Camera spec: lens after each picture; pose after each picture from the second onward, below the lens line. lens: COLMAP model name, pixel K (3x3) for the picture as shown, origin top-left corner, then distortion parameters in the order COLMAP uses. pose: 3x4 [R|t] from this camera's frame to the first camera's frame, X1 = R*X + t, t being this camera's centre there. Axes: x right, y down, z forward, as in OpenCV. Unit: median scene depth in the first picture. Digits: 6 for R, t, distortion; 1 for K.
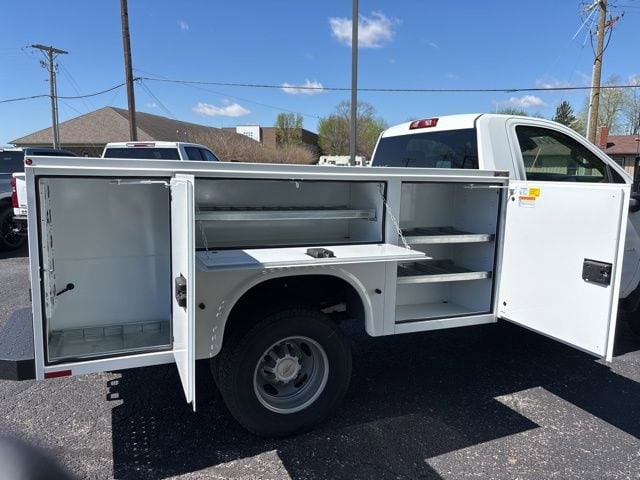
lens RADIAL K [[482.5, 0, 314.5], [0, 482.5, 241.6], [0, 0, 1]] dist [0.049457, -0.057598]
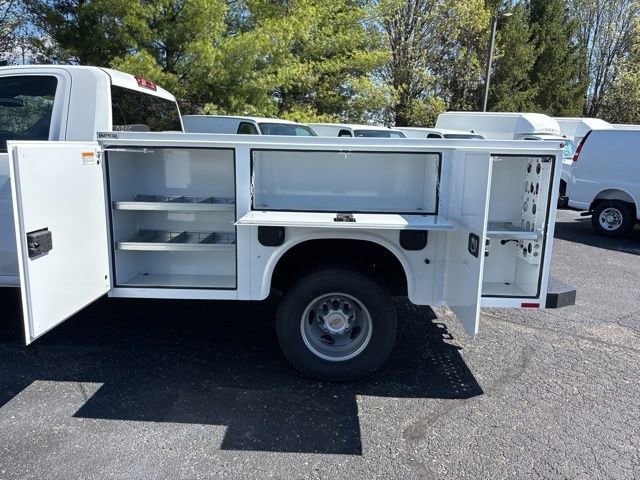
lens RADIAL K [[482.5, 0, 324.1], [0, 482.5, 241.2], [0, 0, 1]] dist [0.049457, -0.057598]
pose [[-0.914823, -0.120657, 0.385410, -0.476116], [0.014567, 0.943848, 0.330059, -0.256606], [-0.403592, 0.307560, -0.861696, 1.726388]]
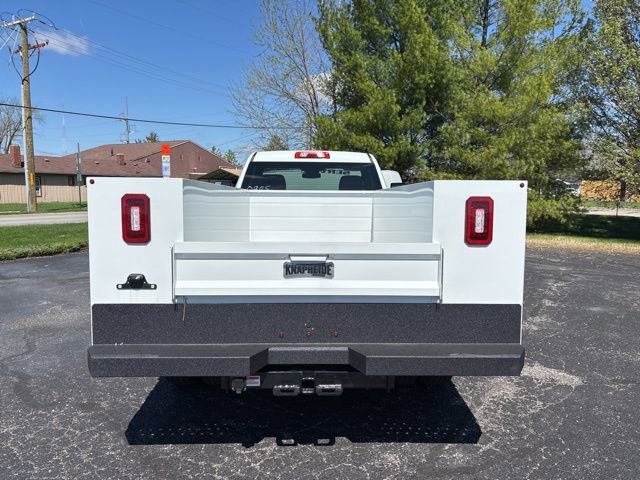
lens RADIAL K [[482.5, 0, 324.3], [0, 482.5, 242.8], [0, 0, 1]] dist [0.049457, -0.057598]
pose [[0.365036, -0.101810, 0.925410, -0.962905], [0.133632, 0.989440, 0.056142, -0.076850], [-0.921353, 0.103170, 0.374786, 0.500442]]
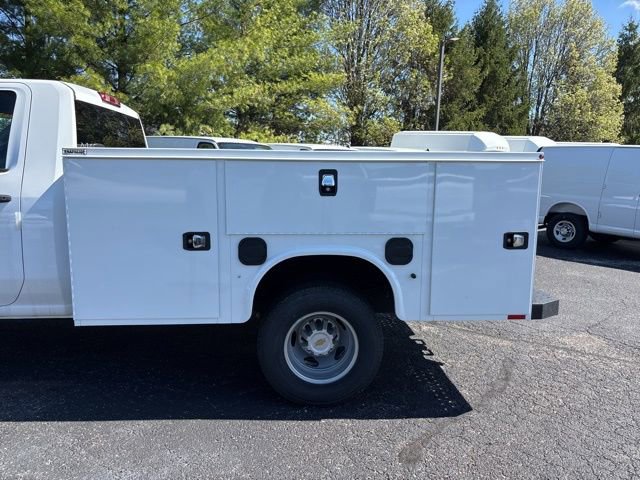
lens RADIAL K [[482.5, 0, 319.6], [0, 482.5, 240.1], [0, 0, 1]] dist [0.049457, -0.057598]
pose [[-0.946460, -0.080018, 0.312748, -0.431432], [0.014880, 0.956950, 0.289870, -0.245478], [-0.322479, 0.279004, -0.904524, 1.720683]]
